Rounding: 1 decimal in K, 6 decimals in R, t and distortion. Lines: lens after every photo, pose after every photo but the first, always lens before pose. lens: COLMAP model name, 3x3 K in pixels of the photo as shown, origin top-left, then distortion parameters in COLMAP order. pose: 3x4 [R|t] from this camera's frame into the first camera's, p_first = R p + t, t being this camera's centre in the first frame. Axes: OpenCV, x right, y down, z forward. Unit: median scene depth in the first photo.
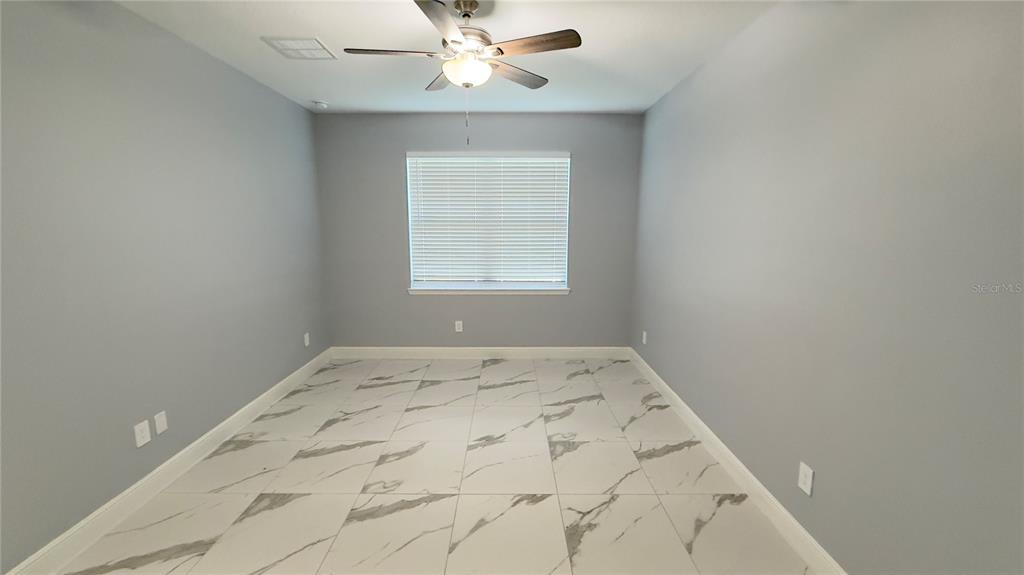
lens RADIAL K [[410.2, 0, 509.3], [0, 410.2, 287.1], [0, 0, 1]] dist [0.000405, 0.000153]
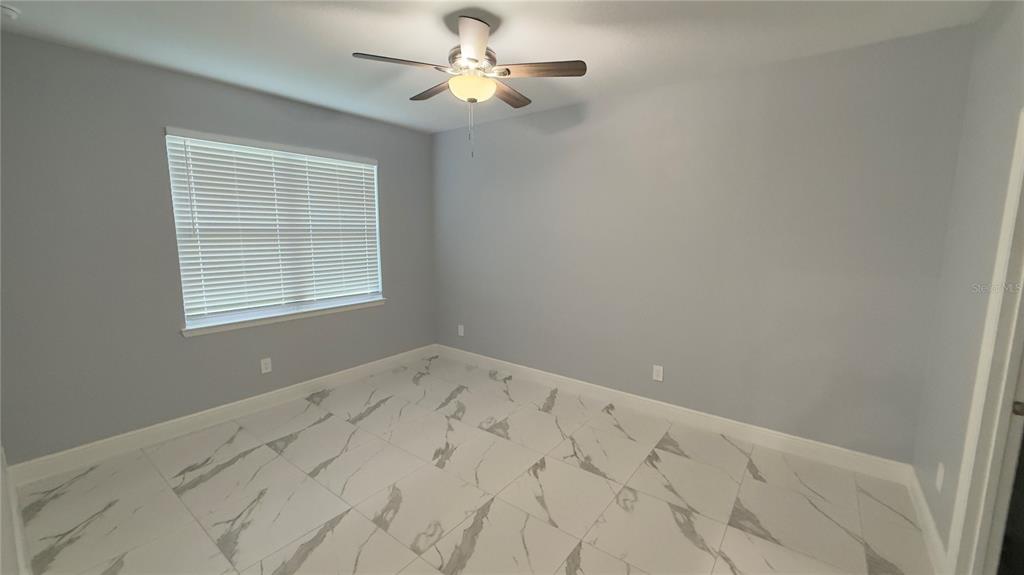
lens RADIAL K [[410.2, 0, 509.3], [0, 410.2, 287.1], [0, 0, 1]] dist [0.000405, 0.000153]
pose [[0.605043, -0.107995, 0.788834, -0.499020], [0.121846, 0.991647, 0.042304, -0.031642], [-0.786814, 0.070521, 0.613148, 0.176922]]
